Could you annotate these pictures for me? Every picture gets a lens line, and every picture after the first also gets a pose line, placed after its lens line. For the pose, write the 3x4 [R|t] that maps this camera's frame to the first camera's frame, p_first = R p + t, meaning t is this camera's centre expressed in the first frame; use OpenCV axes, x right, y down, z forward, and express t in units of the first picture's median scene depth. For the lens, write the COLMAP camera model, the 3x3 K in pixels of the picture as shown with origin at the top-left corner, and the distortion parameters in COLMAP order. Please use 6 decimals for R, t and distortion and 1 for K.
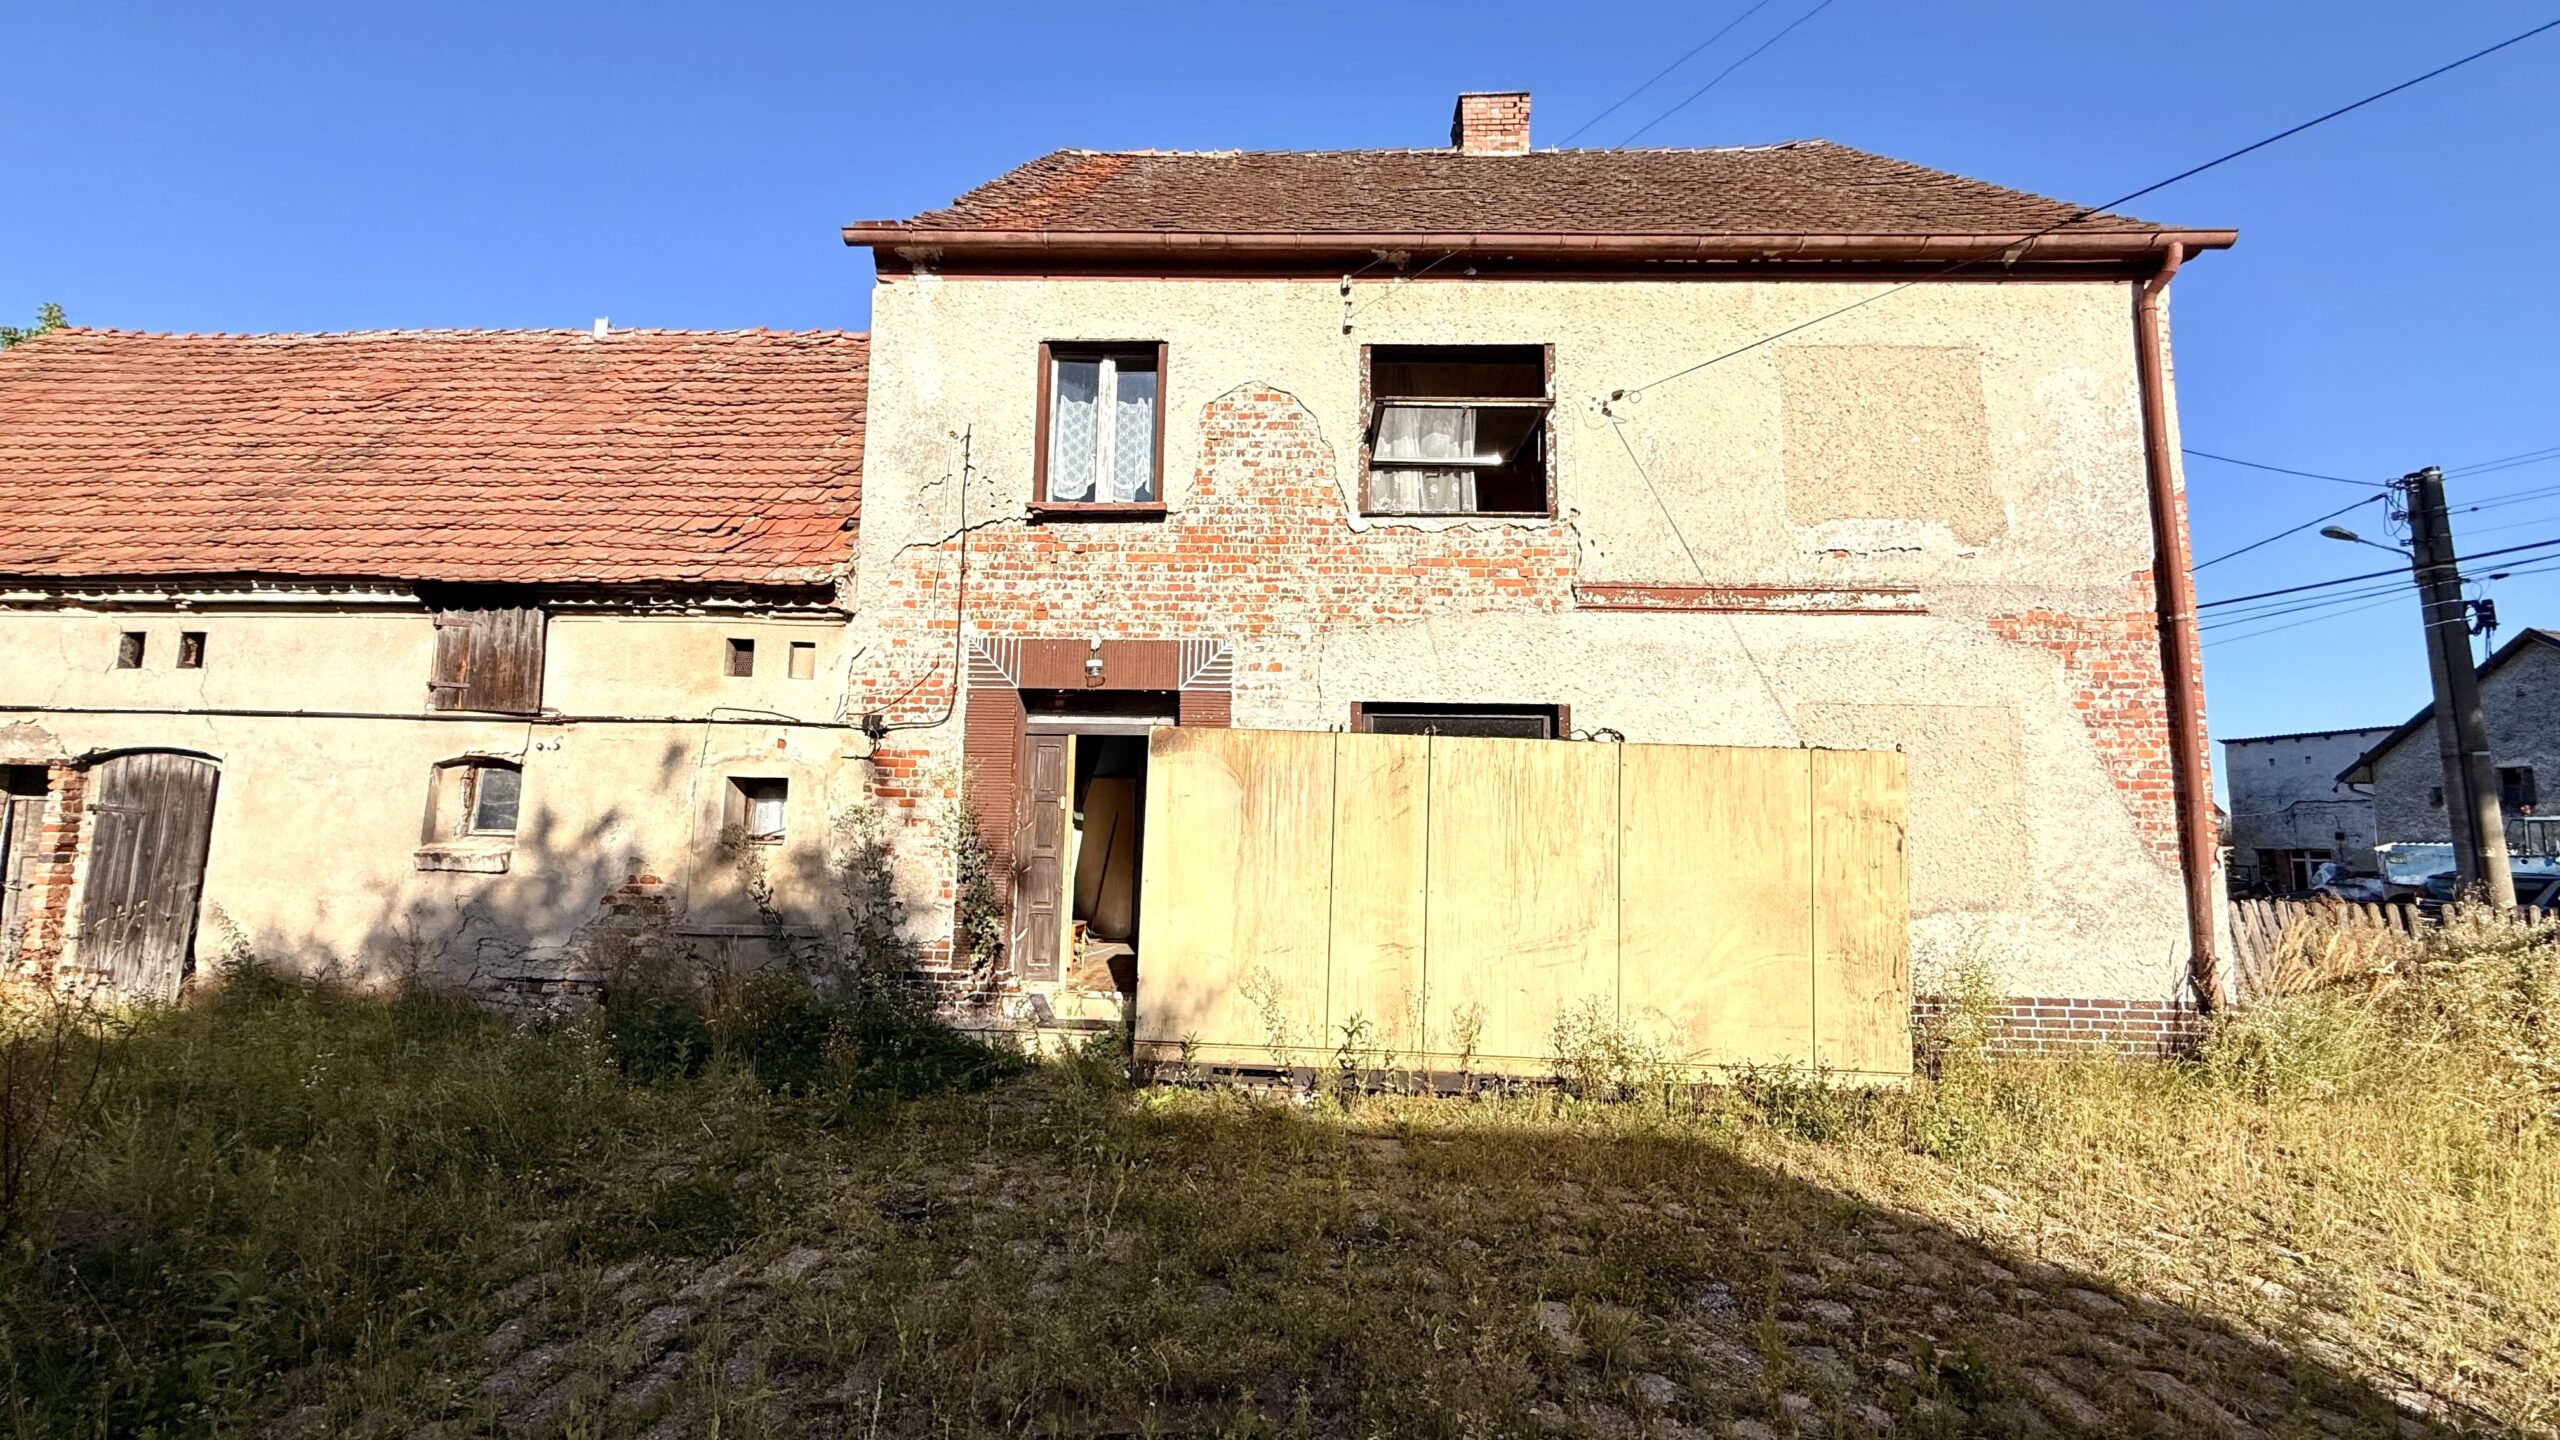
lens RADIAL K [[1029.5, 0, 1274.9], [0, 1029.5, 715.1], [0, 0, 1]] dist [-0.002298, 0.000483]
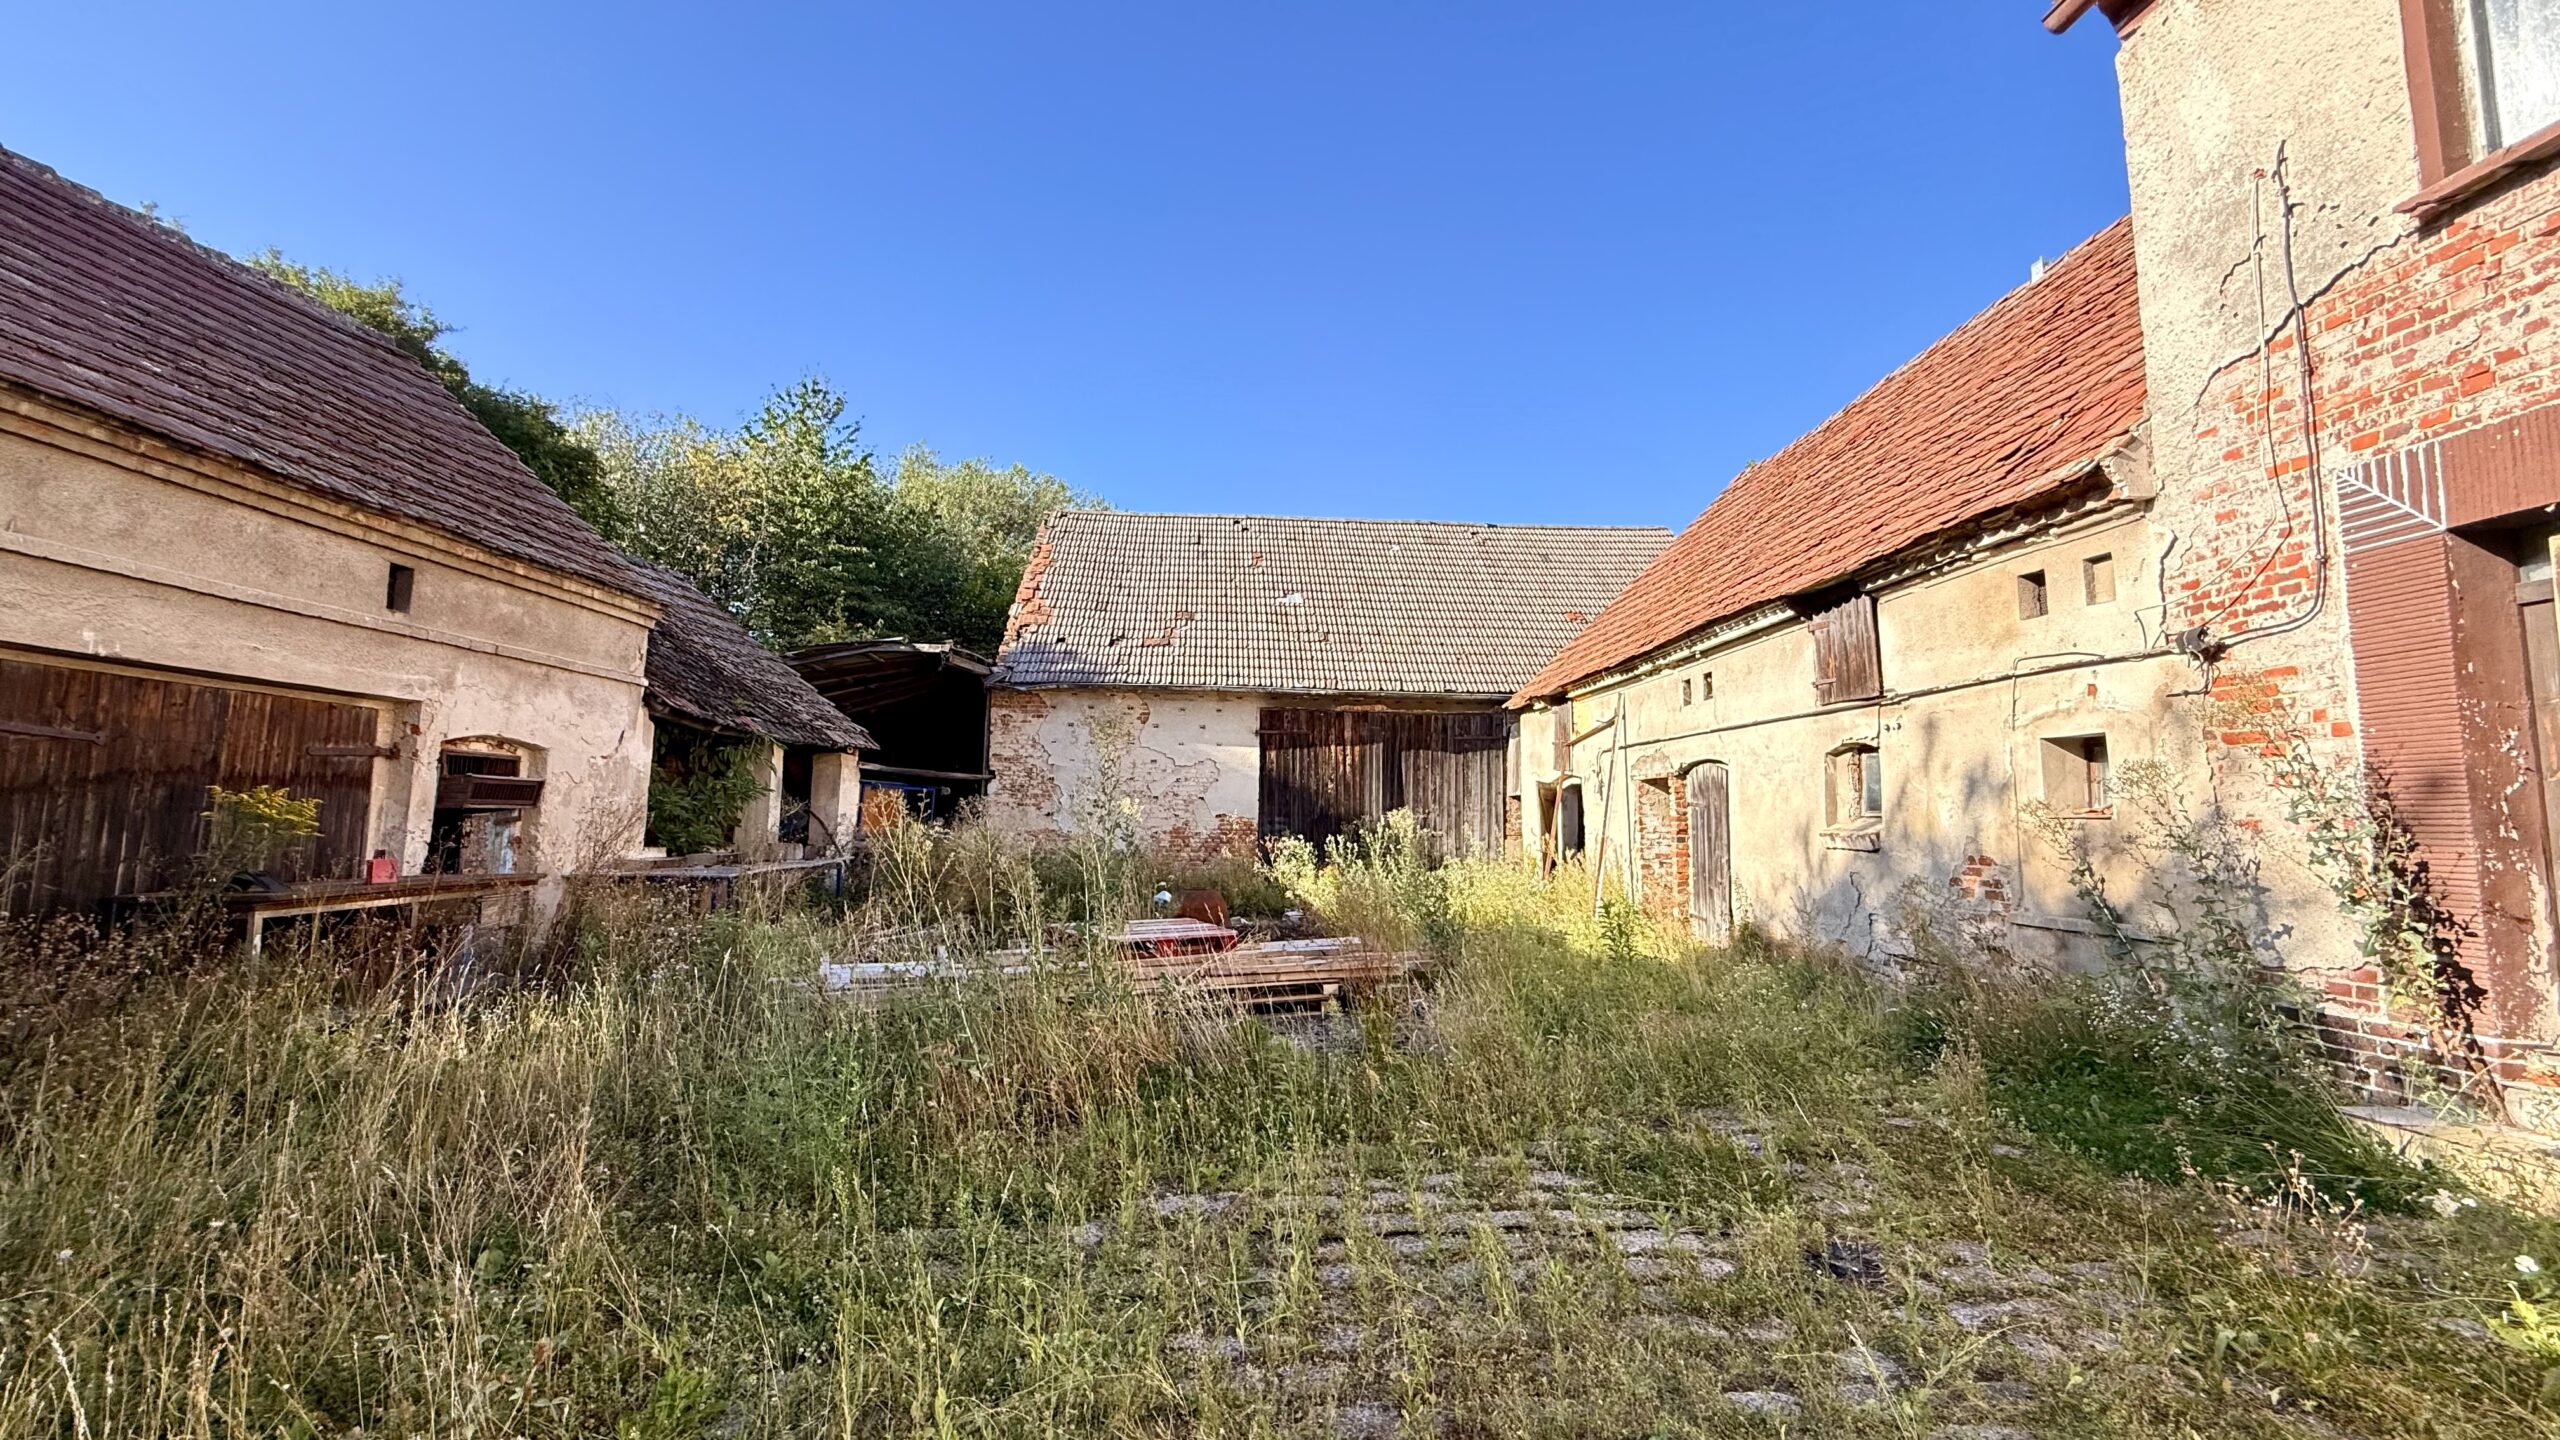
lens RADIAL K [[1029.5, 0, 1272.8], [0, 1029.5, 719.6], [0, 0, 1]] dist [-0.002298, 0.000483]
pose [[0.065258, -0.118245, -0.990838, 0.248019], [0.111608, 0.987589, -0.110506, 0.066530], [0.991607, -0.103374, 0.077646, 0.319895]]
